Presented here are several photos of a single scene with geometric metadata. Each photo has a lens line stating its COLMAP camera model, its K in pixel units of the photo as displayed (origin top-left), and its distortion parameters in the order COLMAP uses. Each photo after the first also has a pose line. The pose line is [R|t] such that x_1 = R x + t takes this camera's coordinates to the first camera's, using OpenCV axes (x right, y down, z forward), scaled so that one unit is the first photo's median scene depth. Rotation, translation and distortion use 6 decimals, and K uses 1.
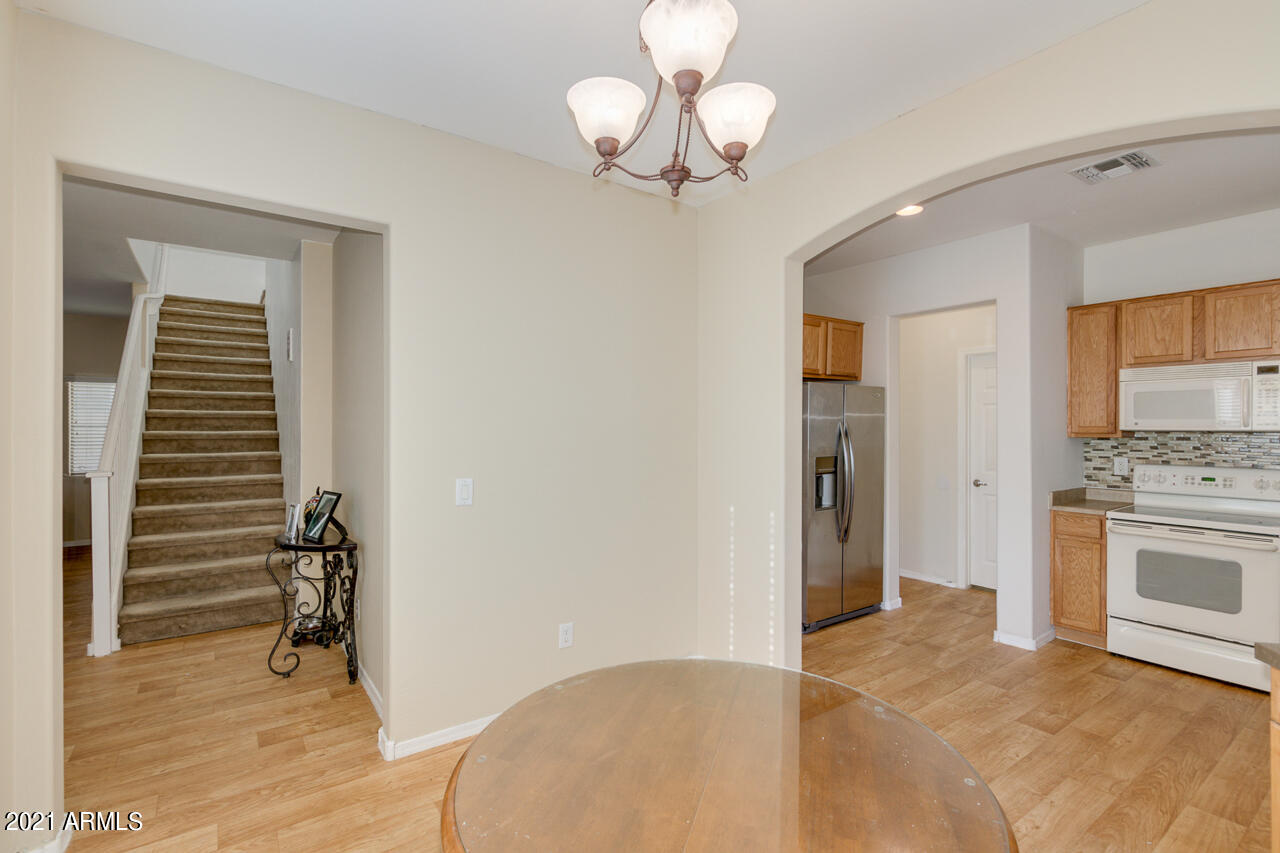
lens RADIAL K [[591.8, 0, 638.6], [0, 591.8, 425.5], [0, 0, 1]] dist [0.003016, -0.000635]
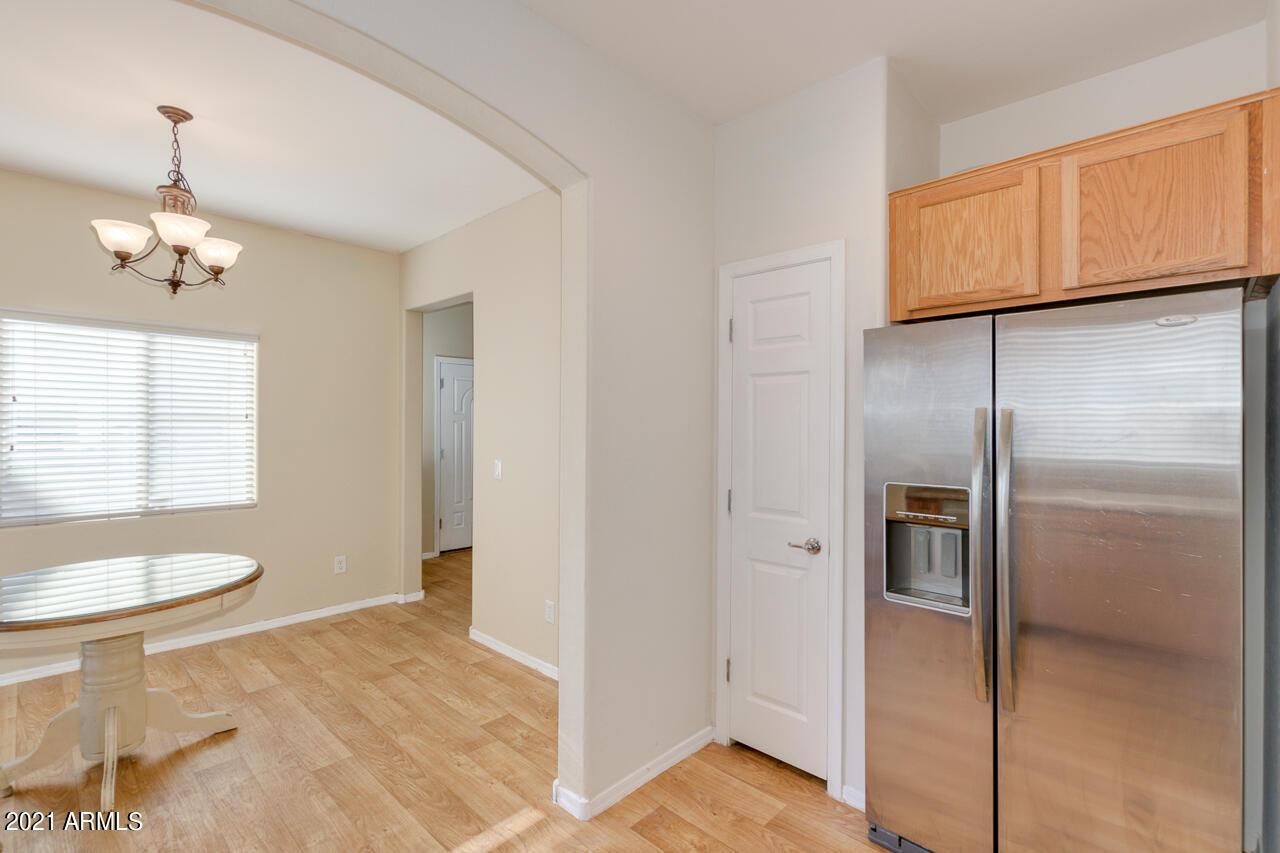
lens RADIAL K [[595.0, 0, 642.8], [0, 595.0, 424.4], [0, 0, 1]] dist [0.002435, -0.000532]
pose [[0.191347, -0.001497, -0.981521, 0.755507], [-0.001745, 0.999997, -0.001865, 0.007397], [0.981521, 0.002069, 0.191344, 0.734270]]
